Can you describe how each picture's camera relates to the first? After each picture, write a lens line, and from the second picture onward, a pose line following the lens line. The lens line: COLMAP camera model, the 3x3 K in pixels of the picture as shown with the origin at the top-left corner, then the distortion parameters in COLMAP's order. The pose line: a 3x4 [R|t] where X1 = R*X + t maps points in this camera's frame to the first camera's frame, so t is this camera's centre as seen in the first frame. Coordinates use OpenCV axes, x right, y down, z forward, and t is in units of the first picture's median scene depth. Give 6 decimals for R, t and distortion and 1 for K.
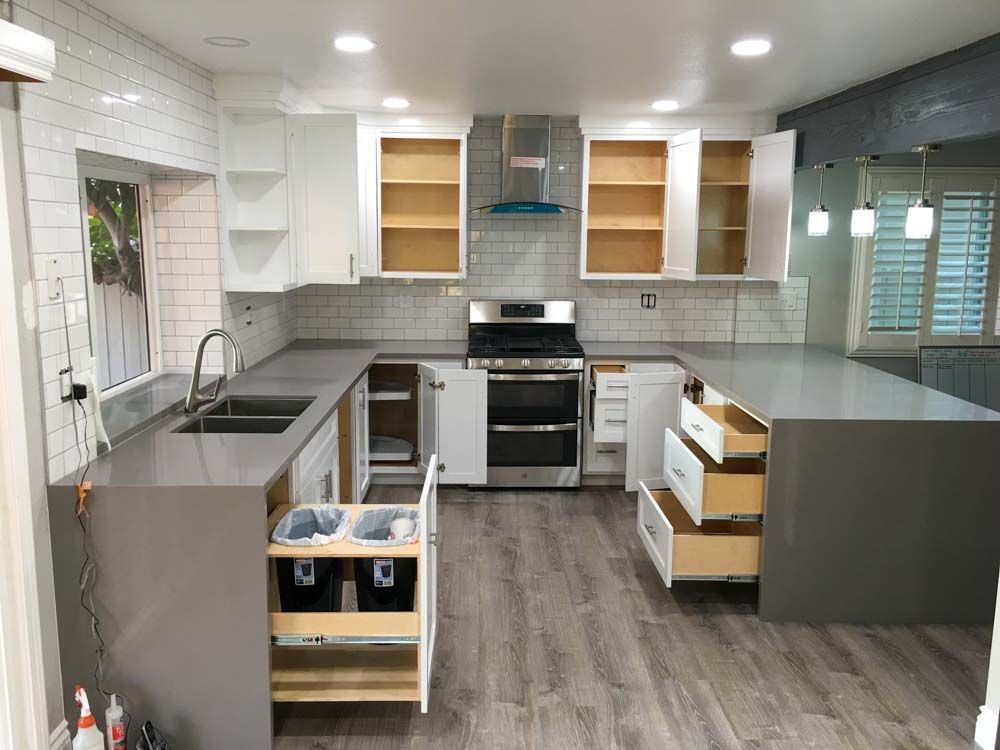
lens RADIAL K [[859.1, 0, 500.0], [0, 859.1, 375.0], [0, 0, 1]] dist [0.053121, -0.008847]
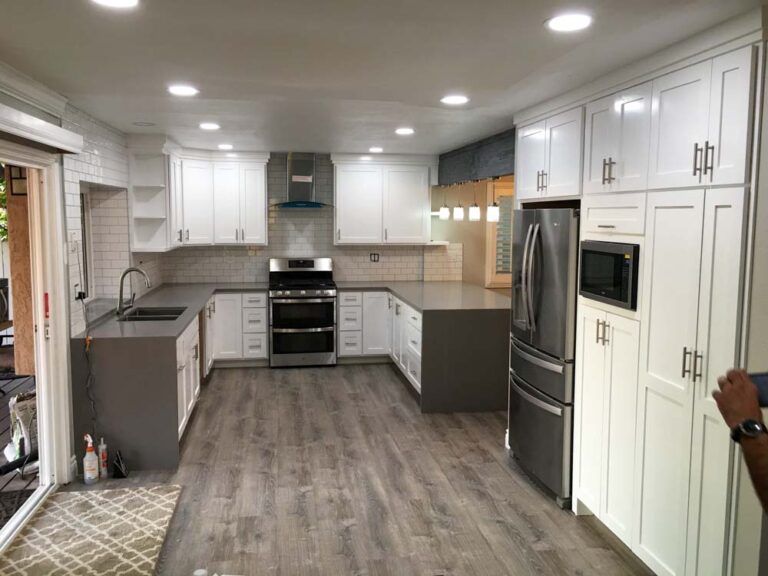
lens RADIAL K [[659.8, 0, 384.0], [0, 659.8, 288.0], [0, 0, 1]] dist [0.053121, -0.008847]
pose [[0.990233, -0.018573, 0.138183, 0.009957], [0.026481, 0.998102, -0.055606, 0.072164], [-0.136888, 0.058722, 0.988844, -0.454379]]
